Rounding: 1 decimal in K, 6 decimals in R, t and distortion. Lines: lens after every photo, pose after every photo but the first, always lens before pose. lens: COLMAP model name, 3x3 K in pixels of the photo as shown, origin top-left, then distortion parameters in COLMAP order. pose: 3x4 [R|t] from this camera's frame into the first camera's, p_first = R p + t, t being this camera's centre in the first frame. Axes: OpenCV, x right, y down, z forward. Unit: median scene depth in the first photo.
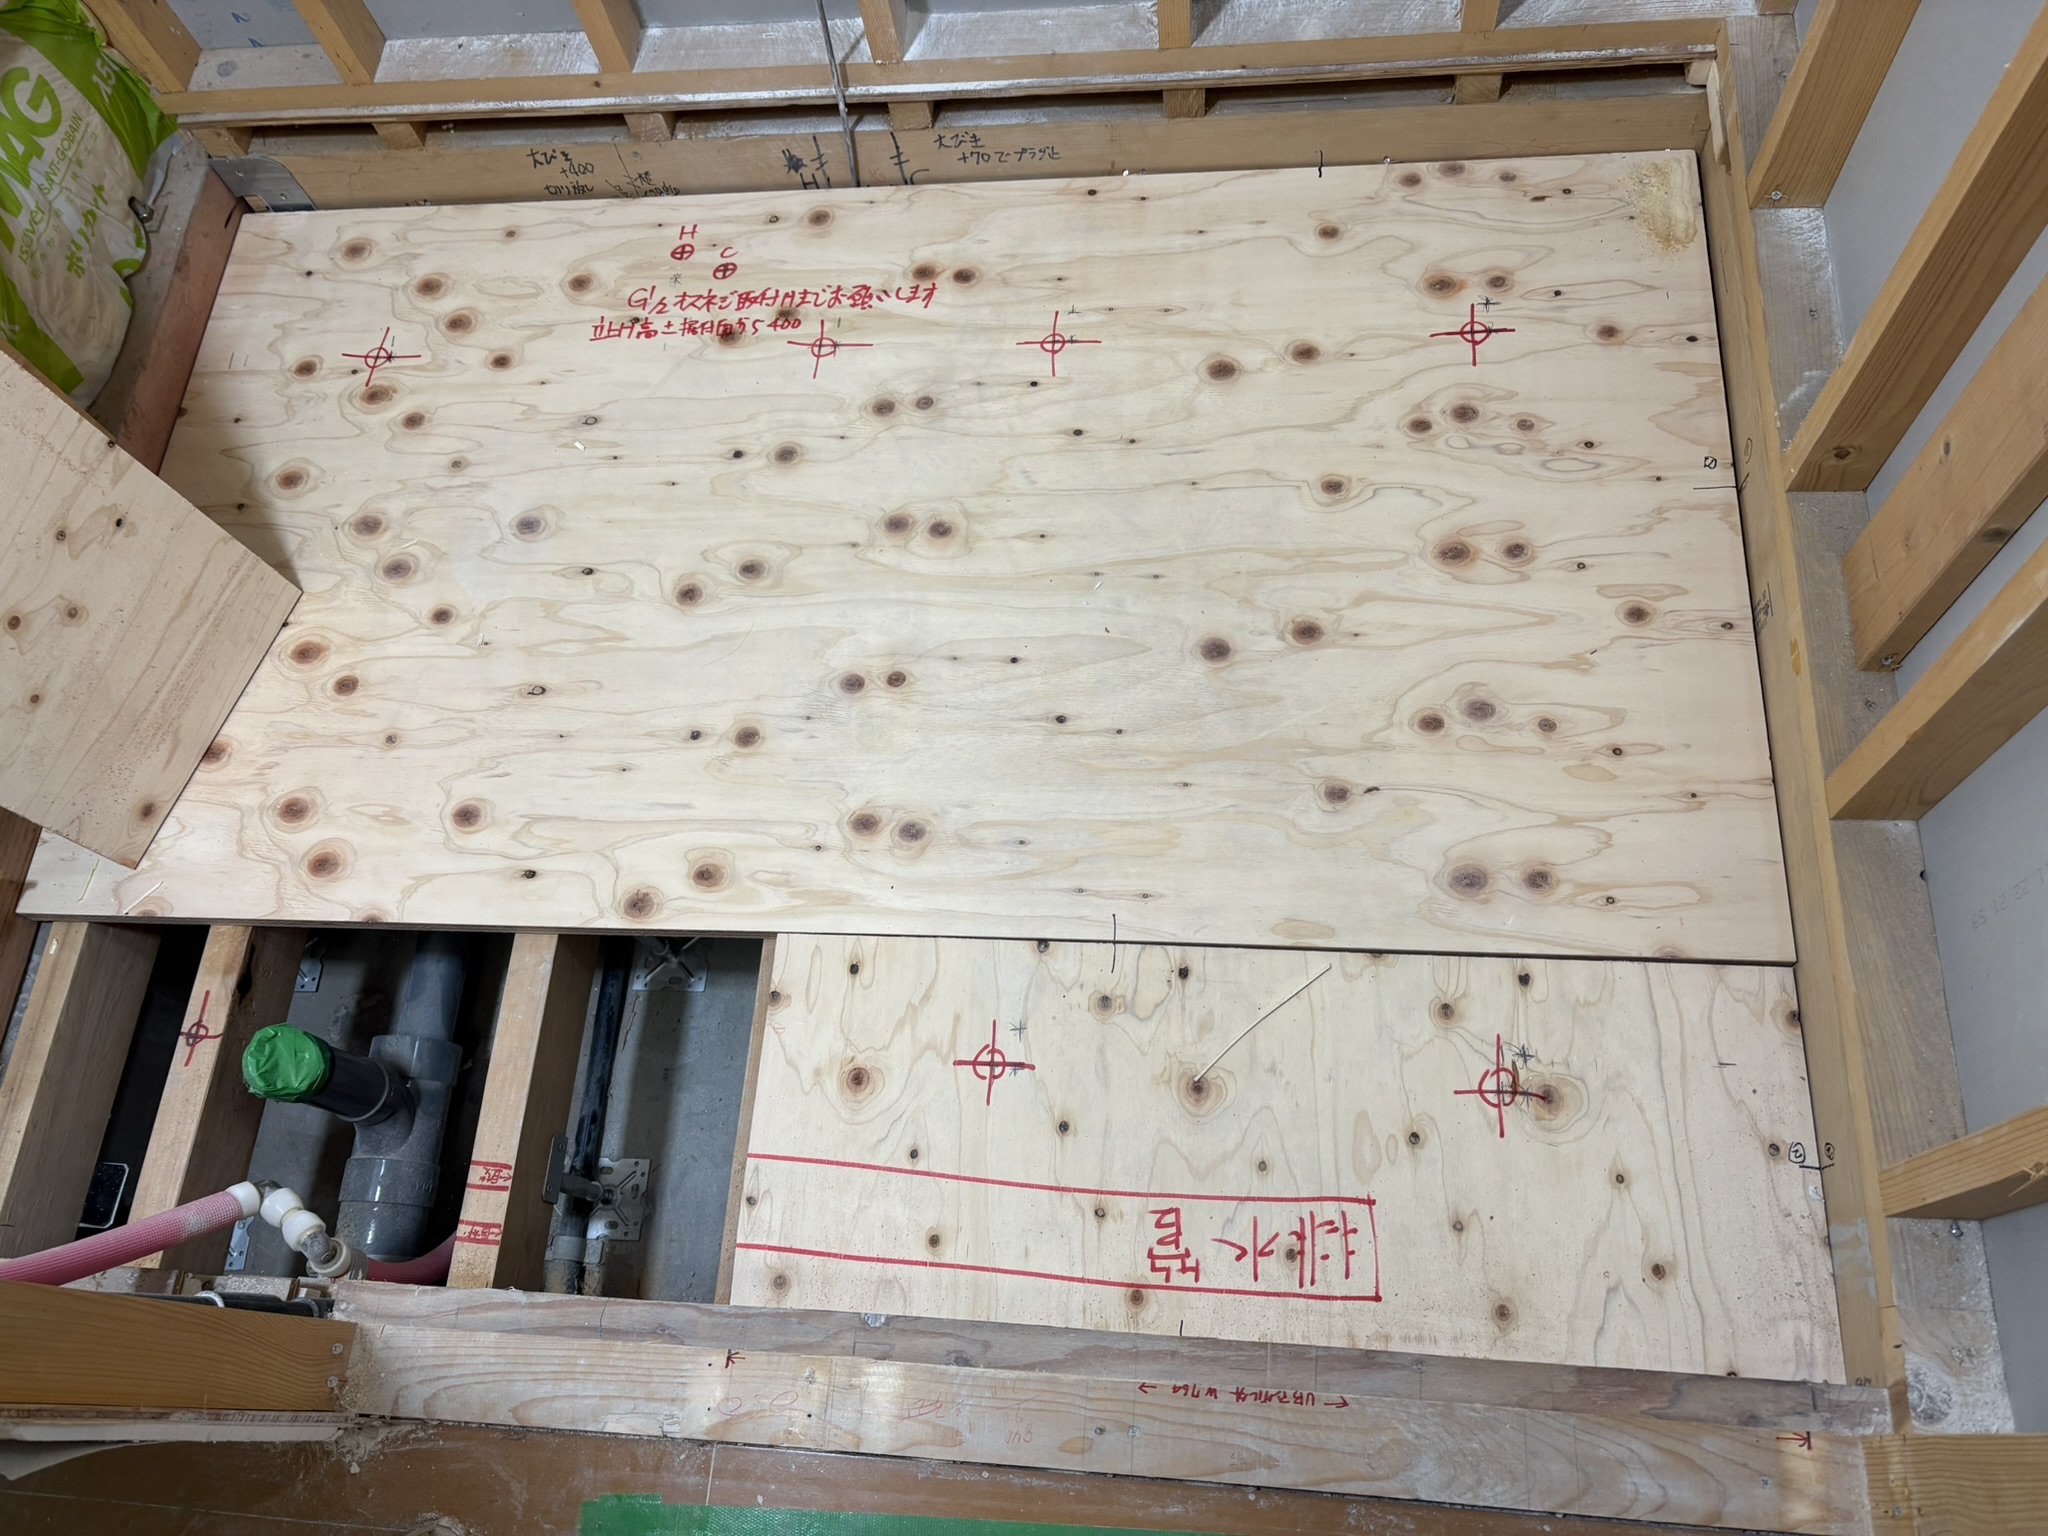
lens RADIAL K [[1566.3, 0, 1024.0], [0, 1566.3, 759.6], [0, 0, 1]] dist [0.041274, -0.044744]
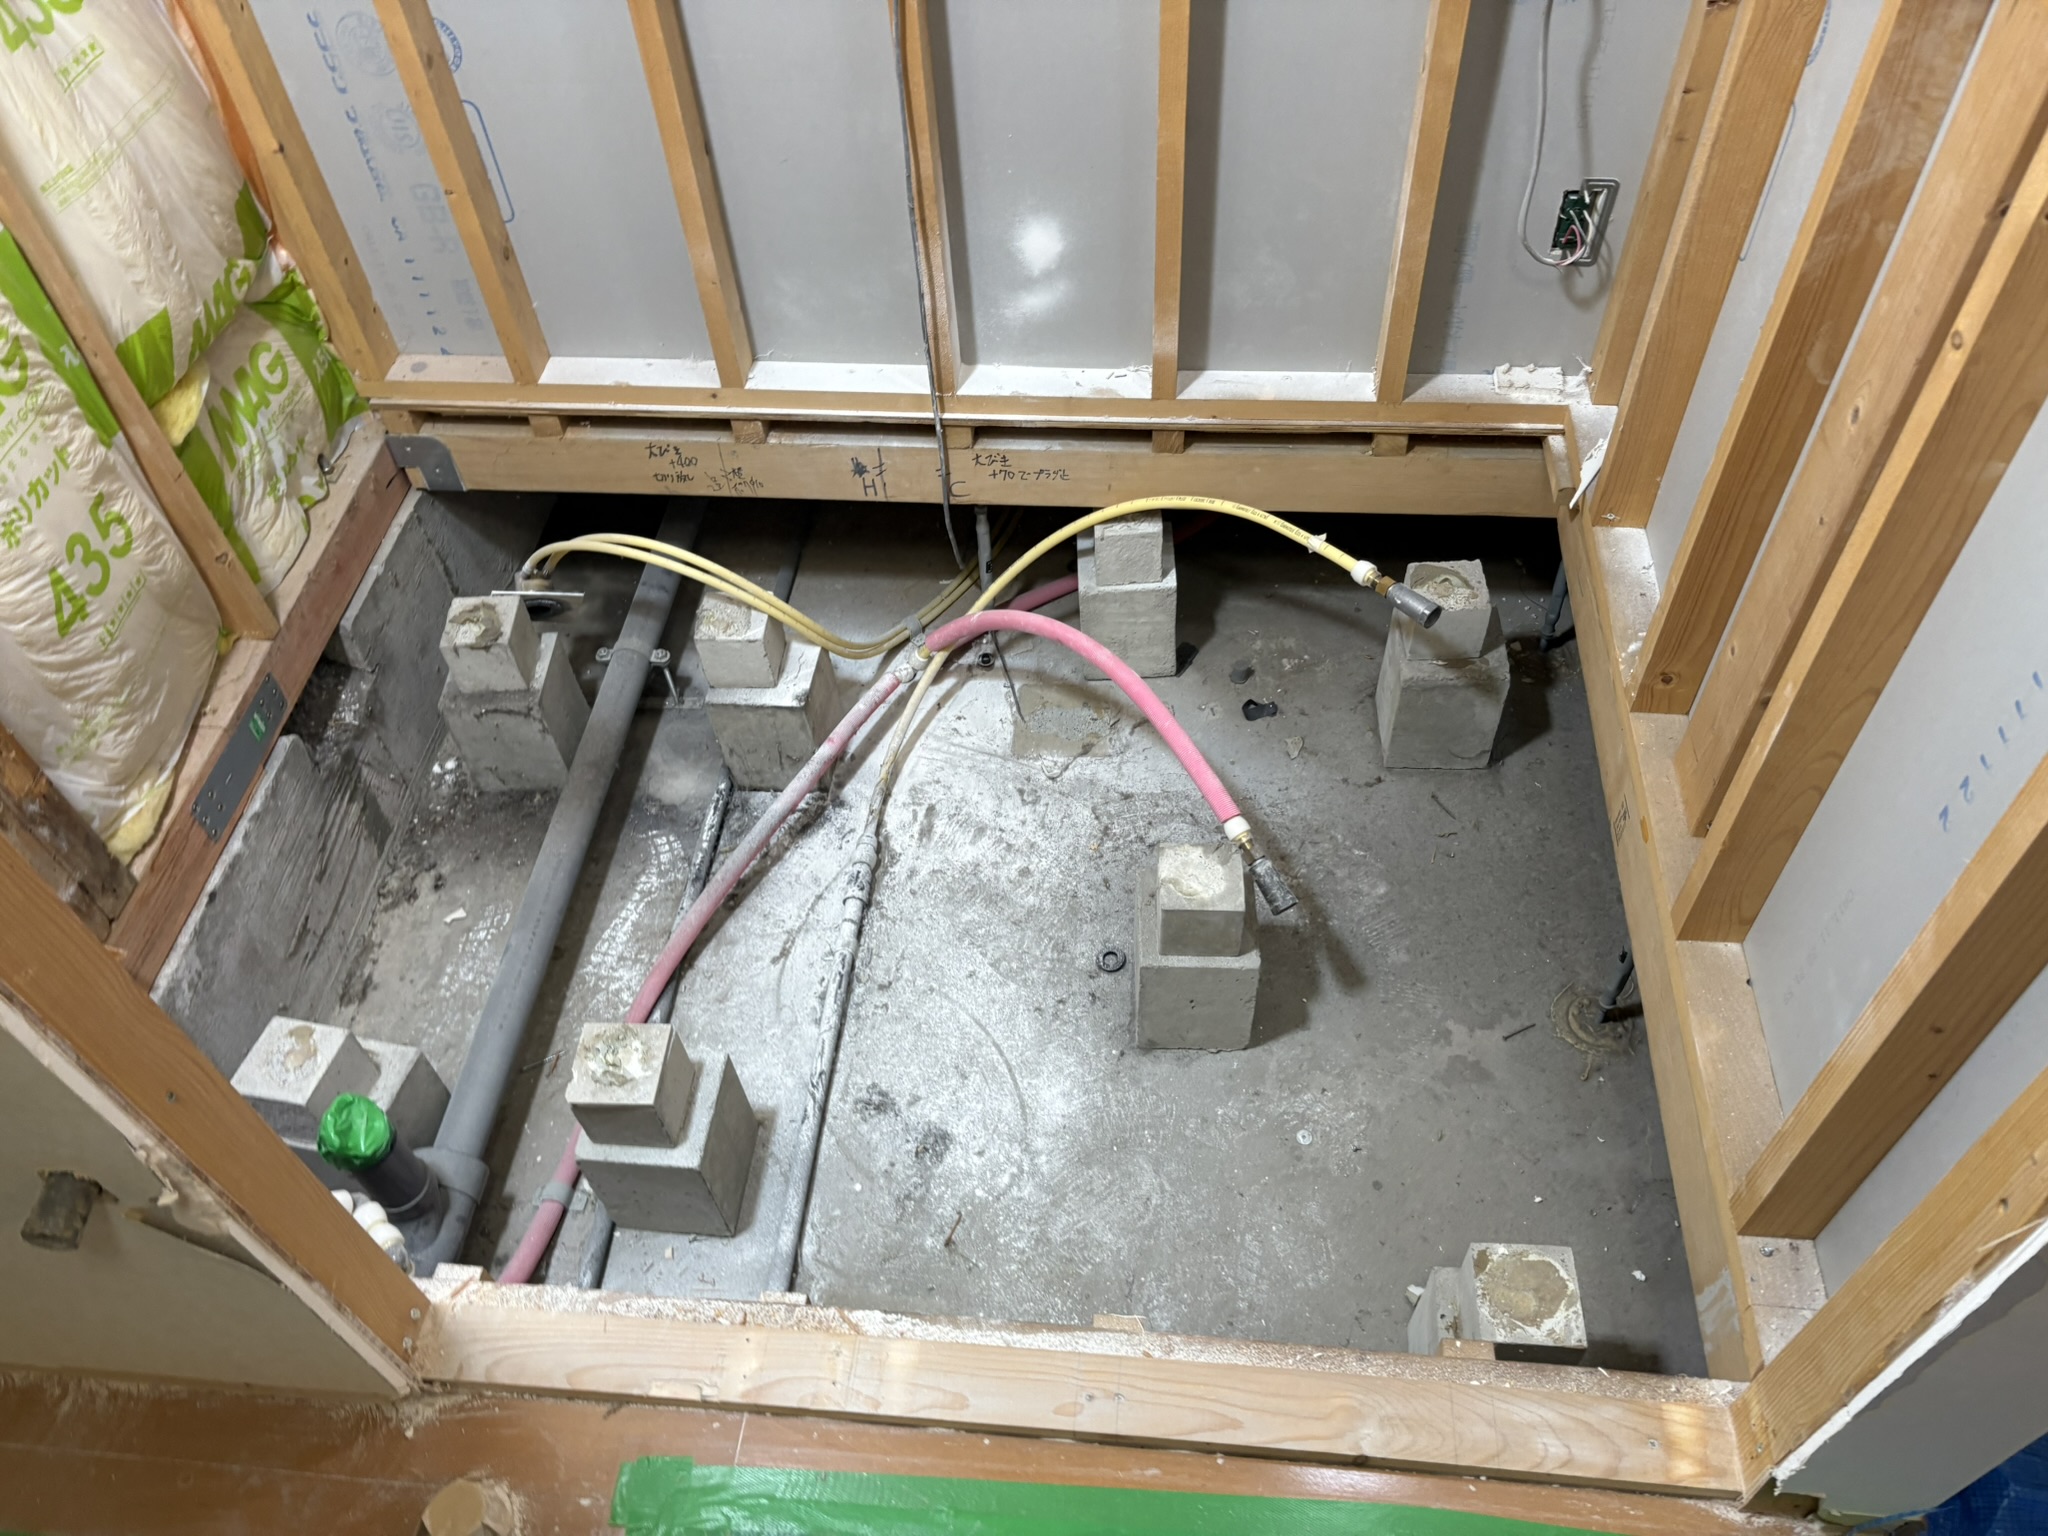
lens RADIAL K [[1566.3, 0, 1027.4], [0, 1566.3, 775.3], [0, 0, 1]] dist [0.041274, -0.044744]
pose [[0.996460, 0.068168, 0.049200, -0.060847], [-0.051341, 0.956869, -0.285946, 0.230213], [-0.066571, 0.282408, 0.956982, -0.163852]]
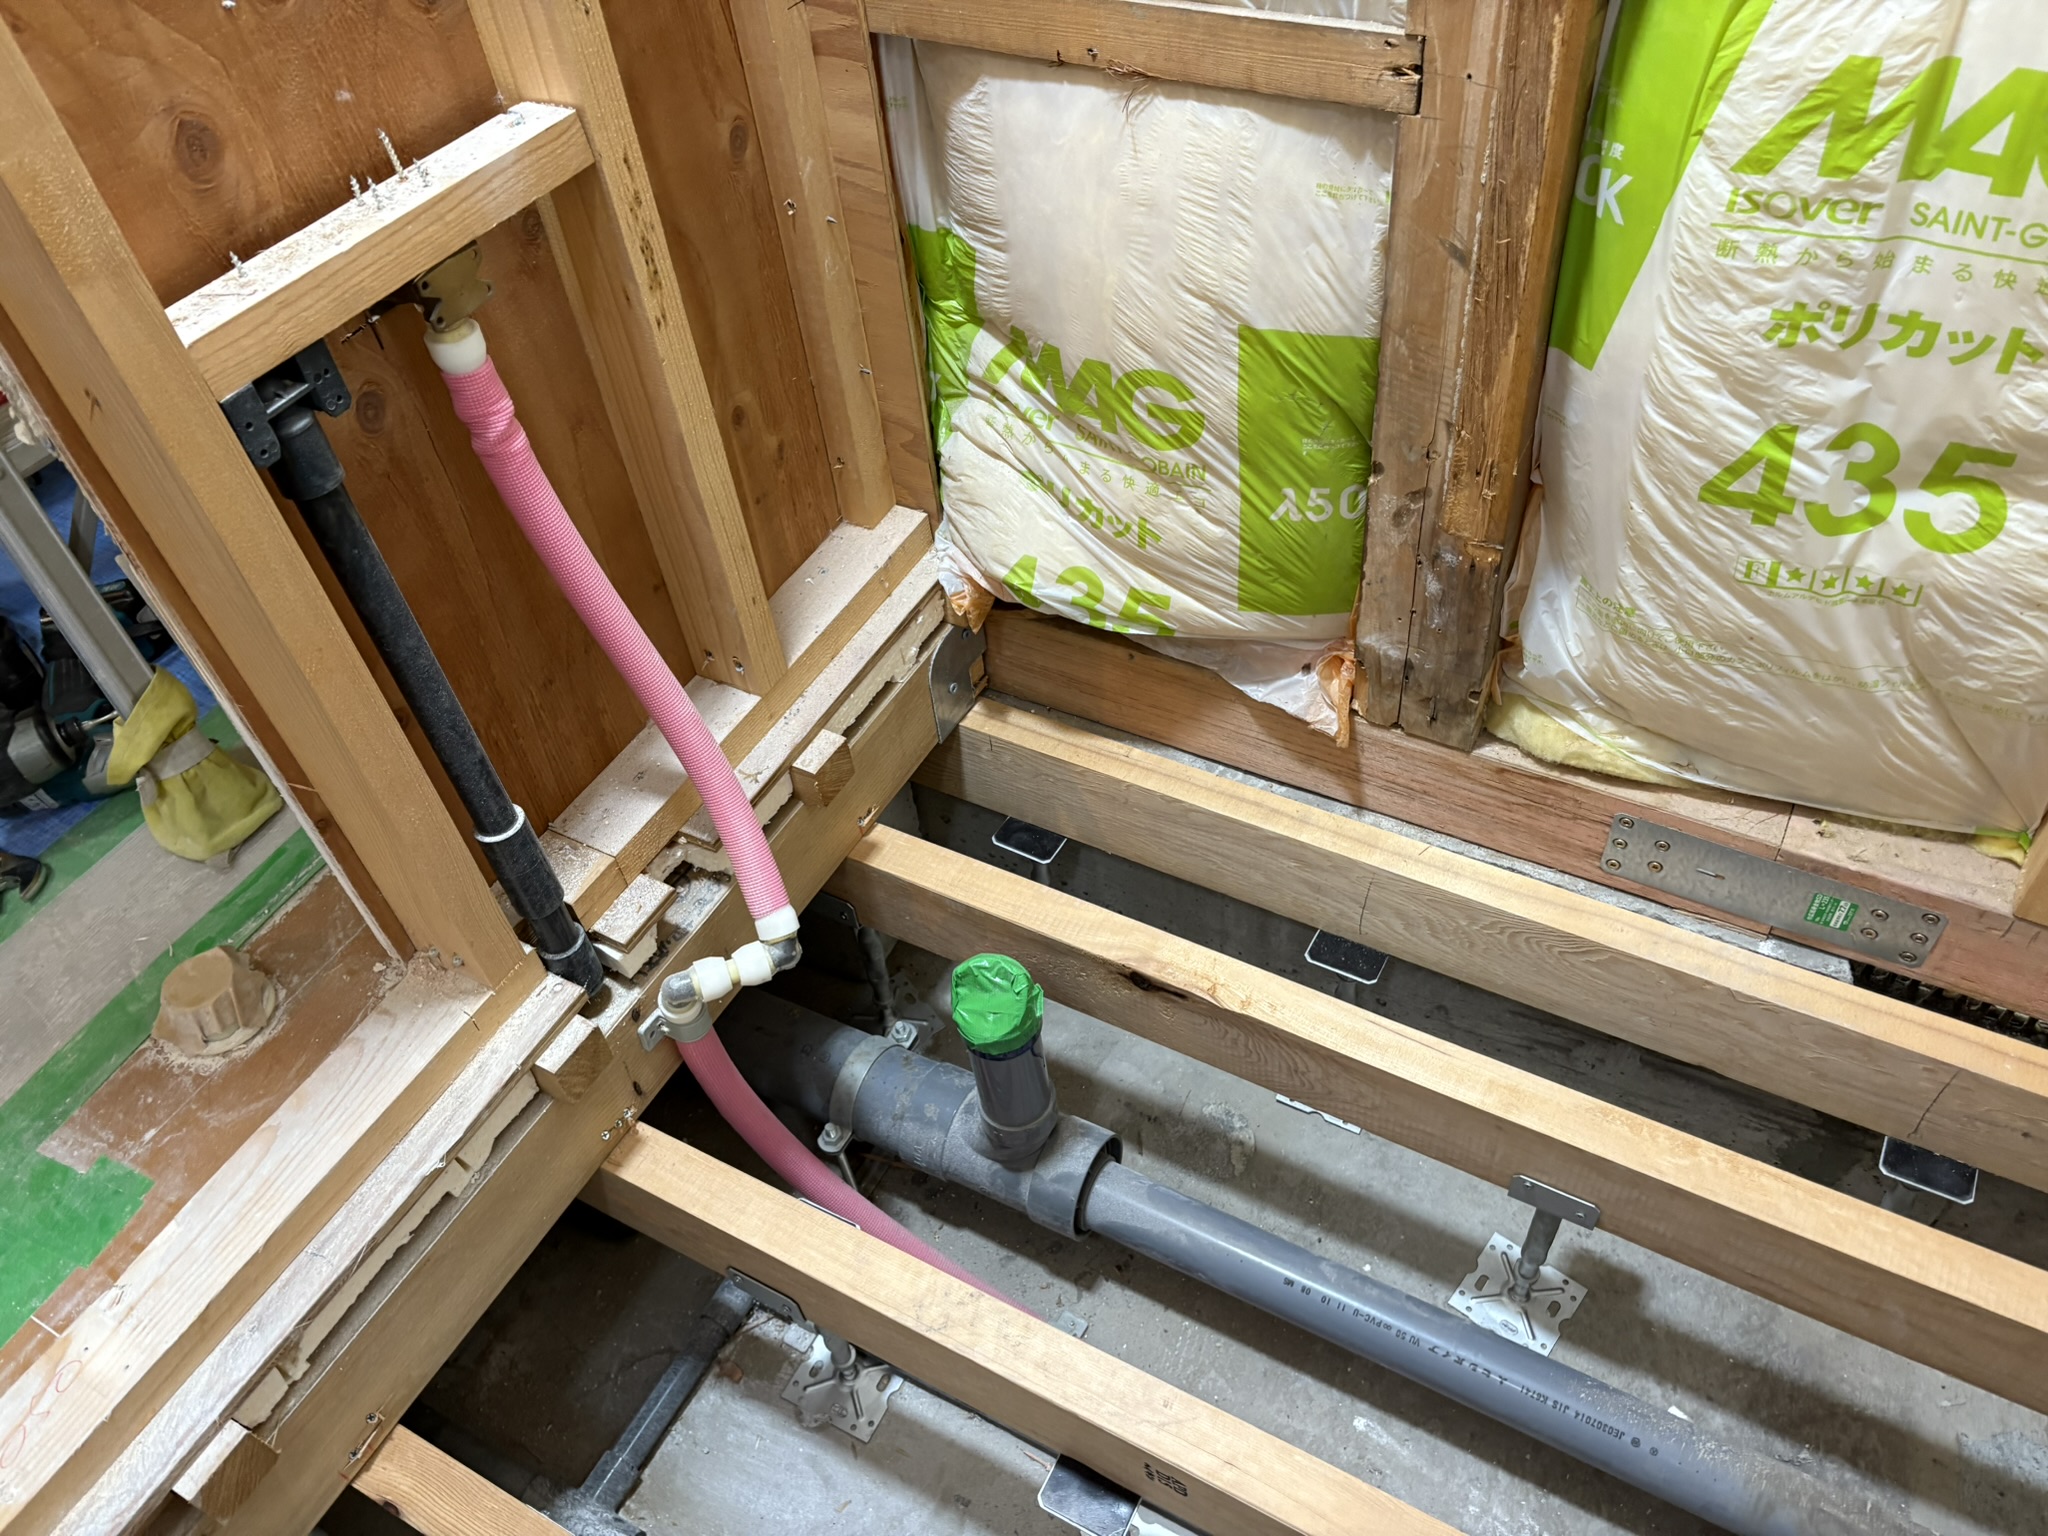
lens RADIAL K [[1509.2, 0, 1029.4], [0, 1509.2, 761.2], [0, 0, 1]] dist [0.007218, 0.001537]
pose [[-0.396825, 0.765390, -0.506664, -0.170415], [-0.786359, 0.001247, 0.617769, -0.282465], [0.473466, 0.643566, 0.601376, 0.442999]]
